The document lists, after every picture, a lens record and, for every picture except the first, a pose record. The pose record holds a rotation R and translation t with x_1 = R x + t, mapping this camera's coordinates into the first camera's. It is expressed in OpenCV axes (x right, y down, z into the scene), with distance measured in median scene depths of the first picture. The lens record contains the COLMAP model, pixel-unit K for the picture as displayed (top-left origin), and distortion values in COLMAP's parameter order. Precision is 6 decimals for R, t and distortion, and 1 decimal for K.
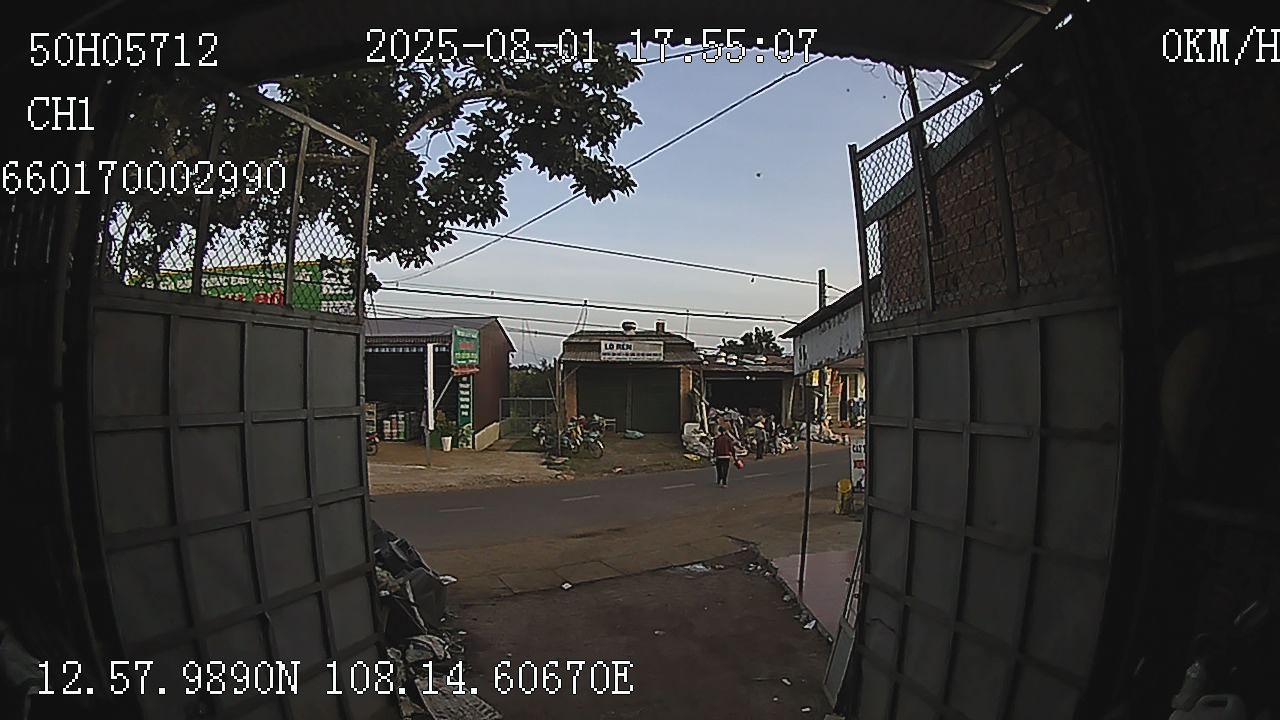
lens RADIAL K [[1015.6, 0, 635.1], [0, 1015.6, 362.8], [0, 0, 1]] dist [-0.016873, -0.001014]
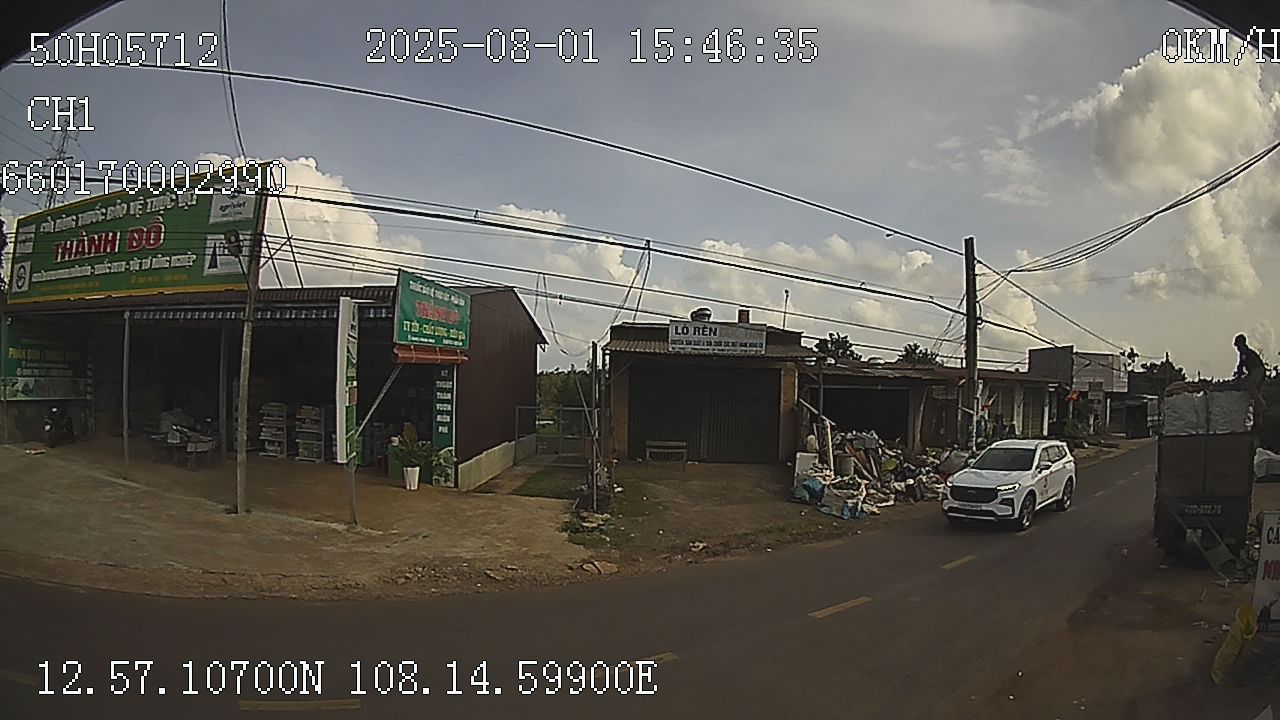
lens RADIAL K [[1015.6, 0, 640.6], [0, 1015.6, 363.1], [0, 0, 1]] dist [-0.016873, -0.001014]
pose [[0.998340, 0.026710, -0.051030, -0.018508], [-0.027040, 0.999618, -0.005782, 0.009508], [0.050856, 0.007152, 0.998680, 0.363207]]
